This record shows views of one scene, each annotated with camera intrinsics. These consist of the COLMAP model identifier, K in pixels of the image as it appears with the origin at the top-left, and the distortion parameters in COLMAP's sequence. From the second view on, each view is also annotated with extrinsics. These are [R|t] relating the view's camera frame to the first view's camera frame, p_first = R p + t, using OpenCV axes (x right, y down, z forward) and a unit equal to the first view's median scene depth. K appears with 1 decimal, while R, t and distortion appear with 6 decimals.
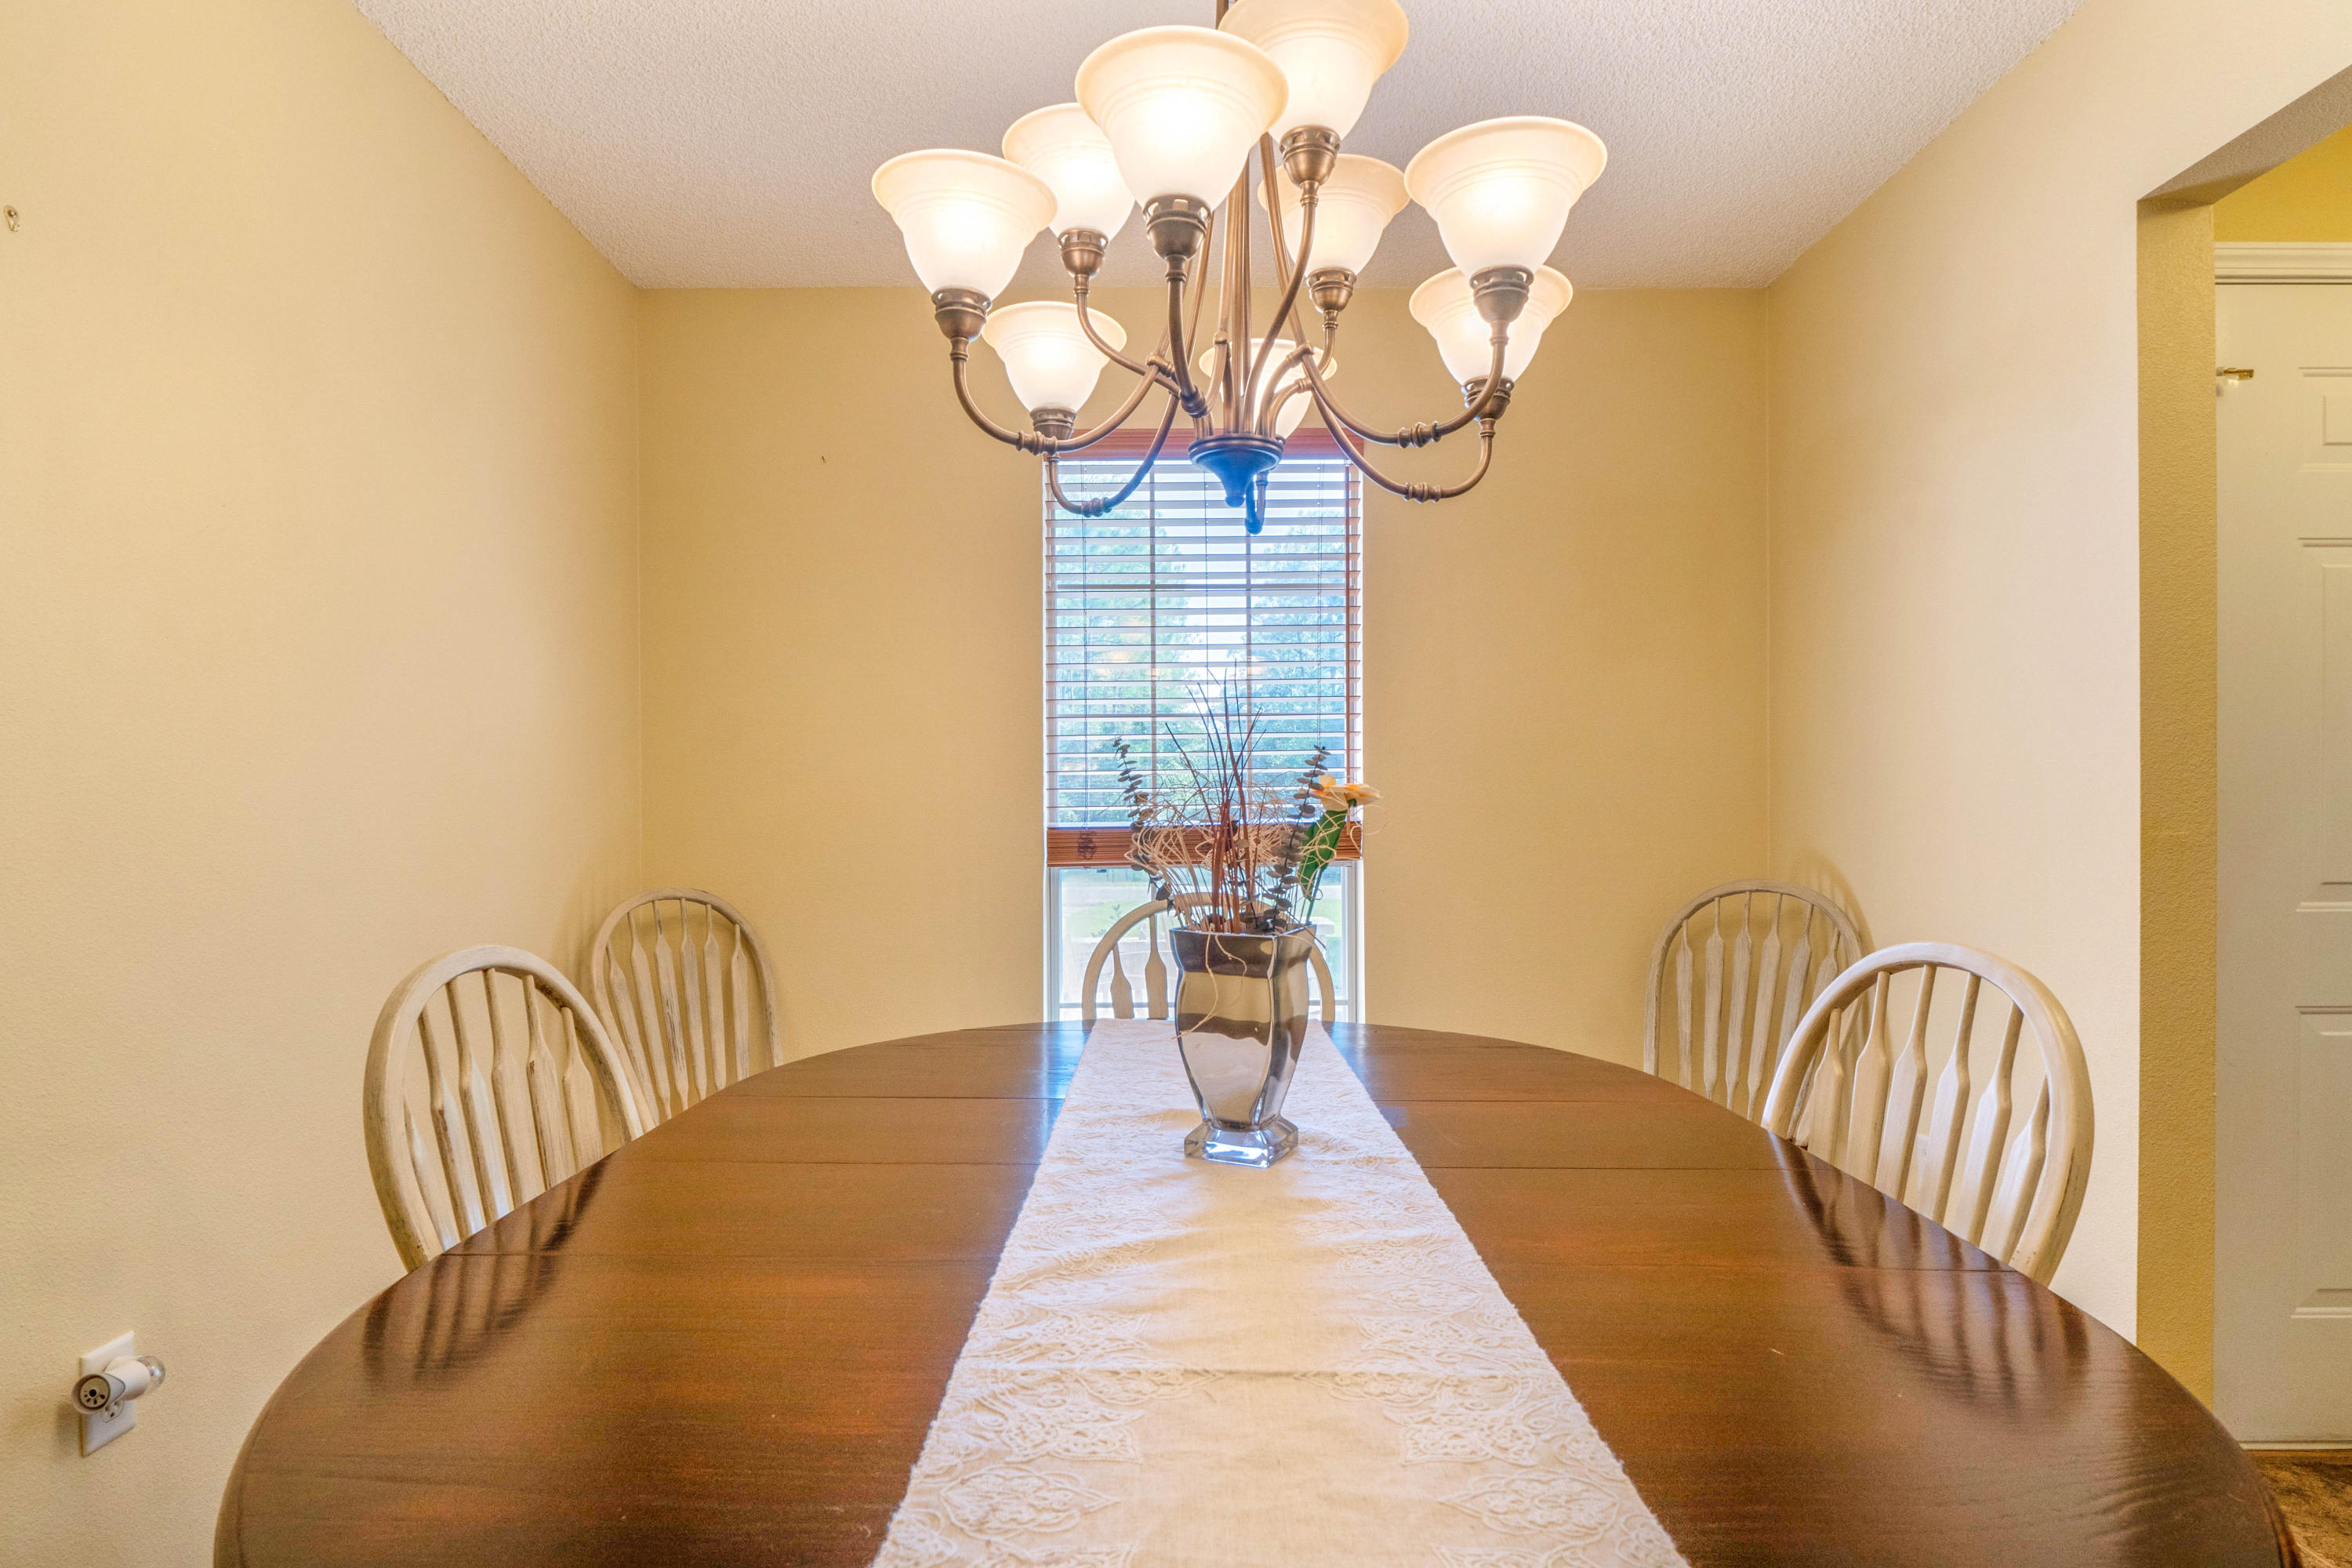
lens RADIAL K [[1239.4, 0, 1175.5], [0, 1239.4, 783.0], [0, 0, 1]] dist [-0.006720, 0.000983]
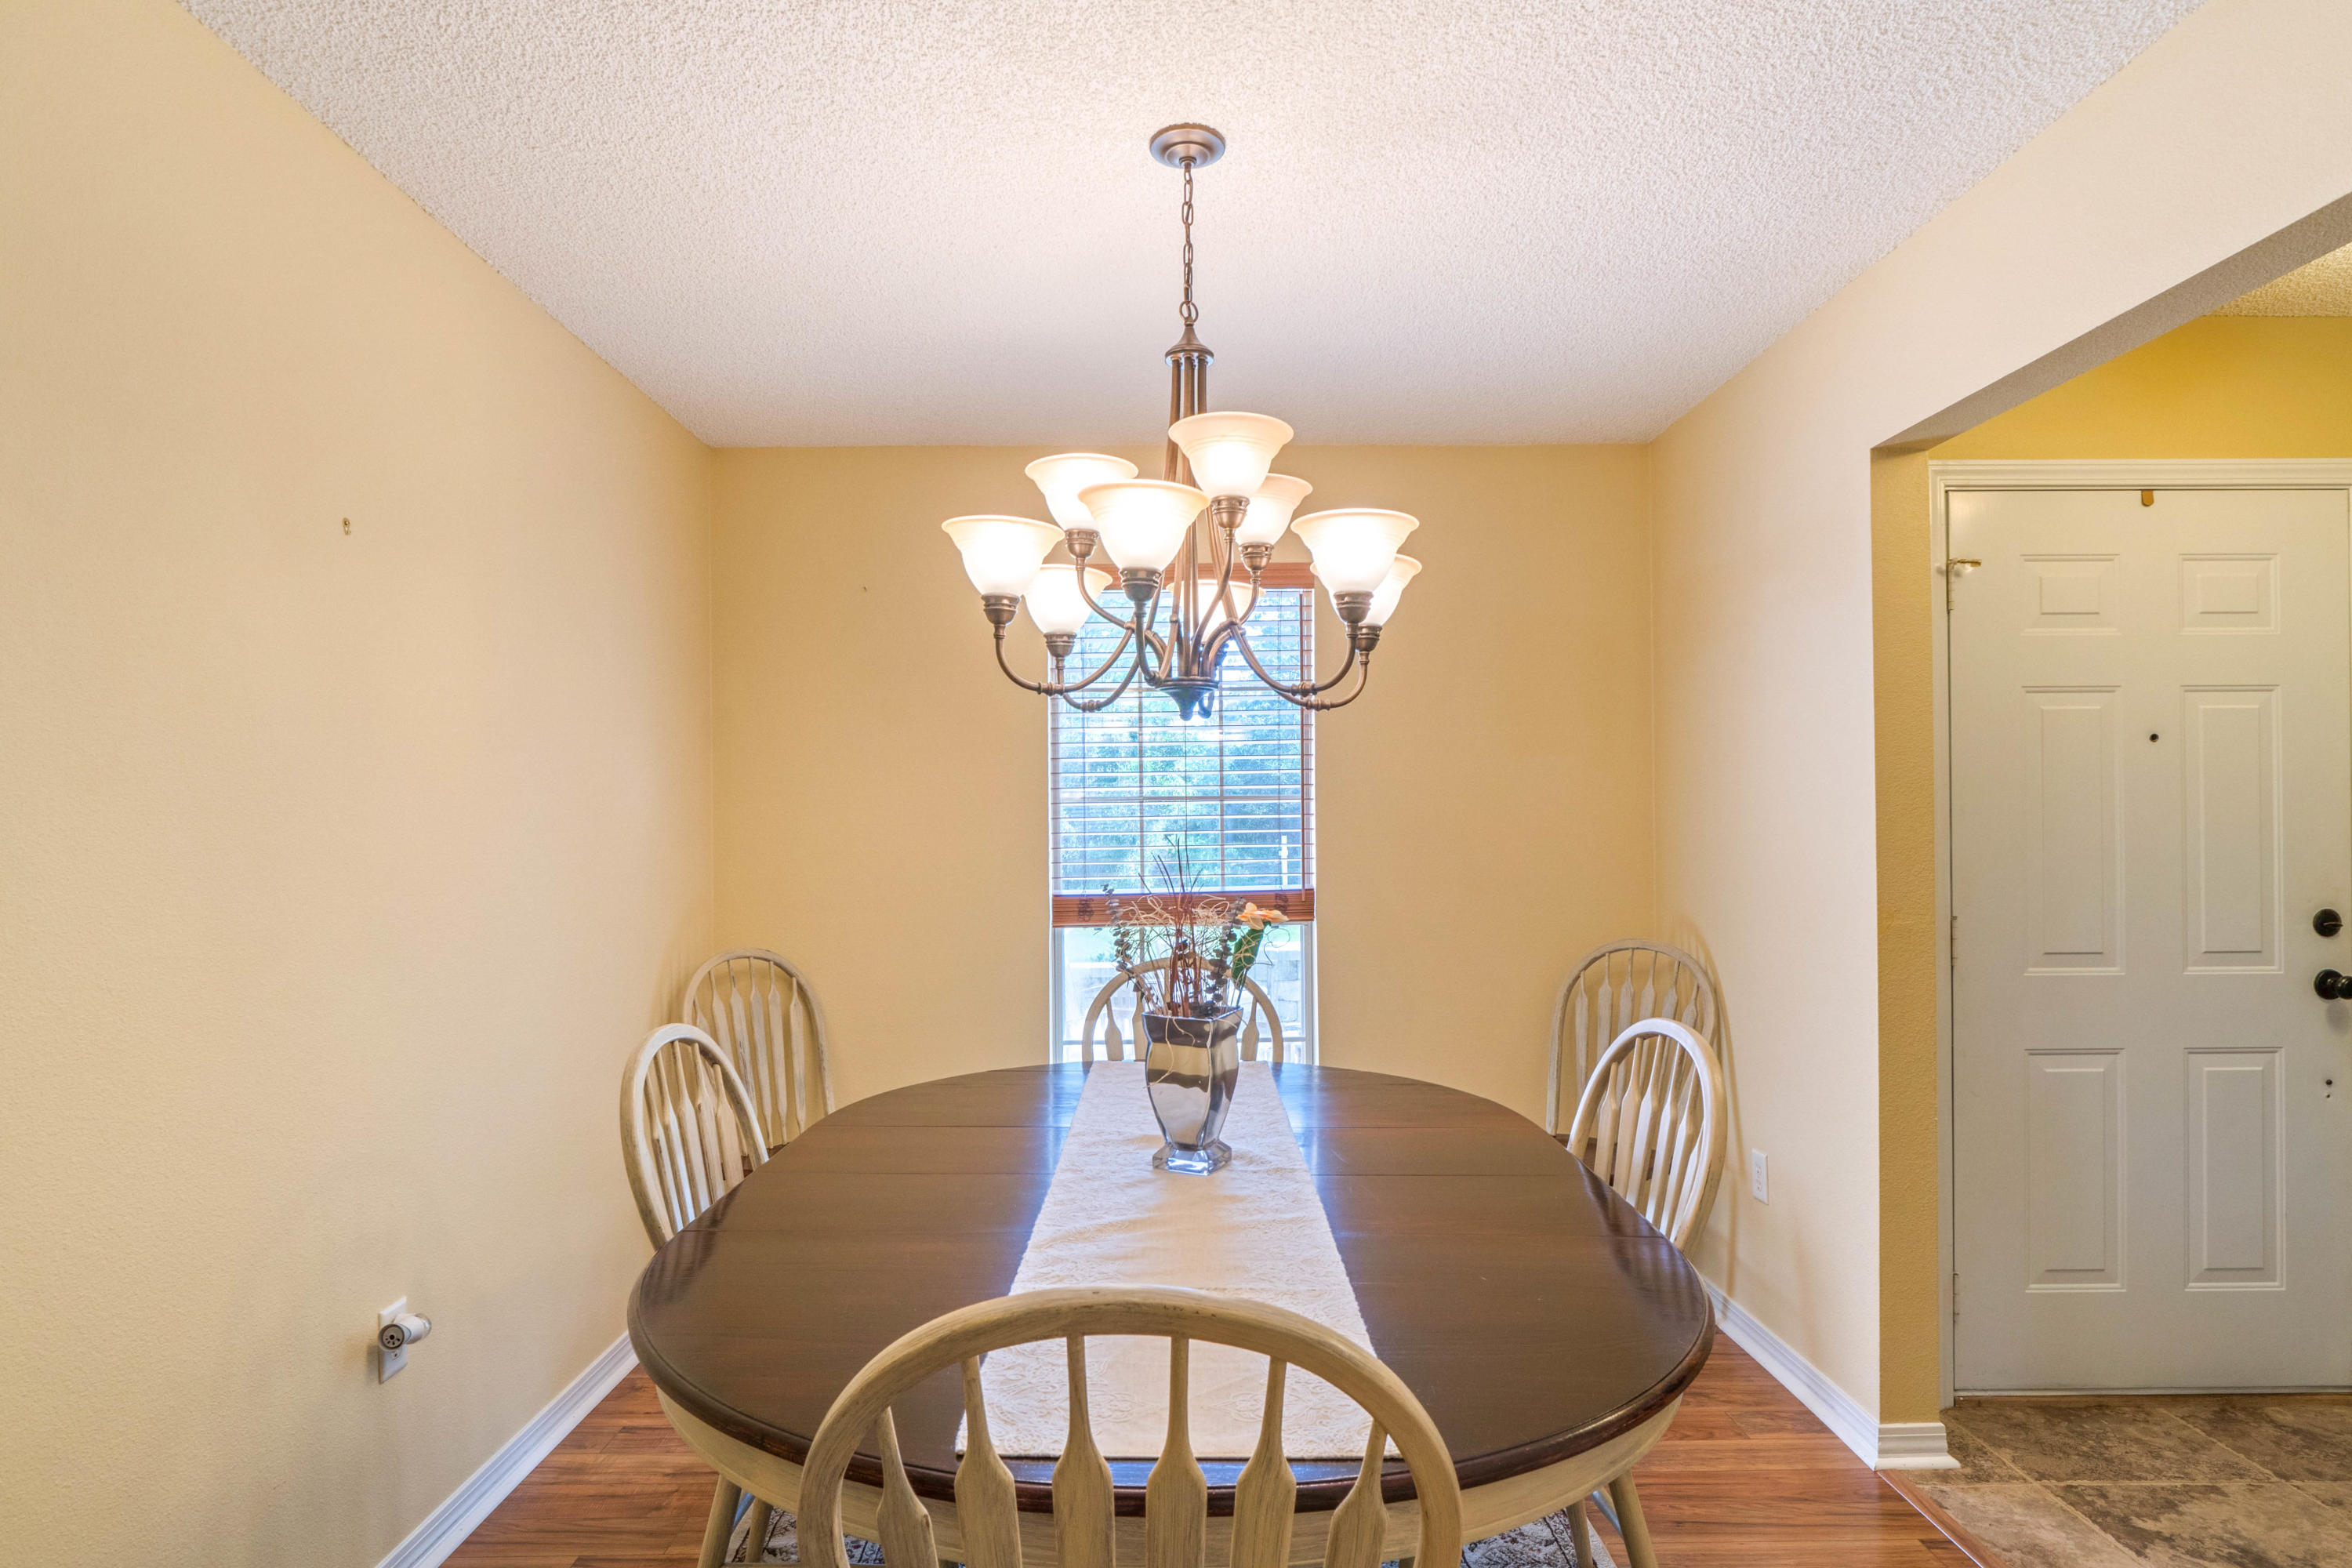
lens RADIAL K [[1239.4, 0, 1176.0], [0, 1239.4, 785.0], [0, 0, 1]] dist [-0.006720, 0.000983]
pose [[0.999993, -0.003369, 0.001562, 0.031616], [0.003384, 0.999946, -0.009842, -0.126216], [-0.001529, 0.009847, 0.999950, -0.432401]]
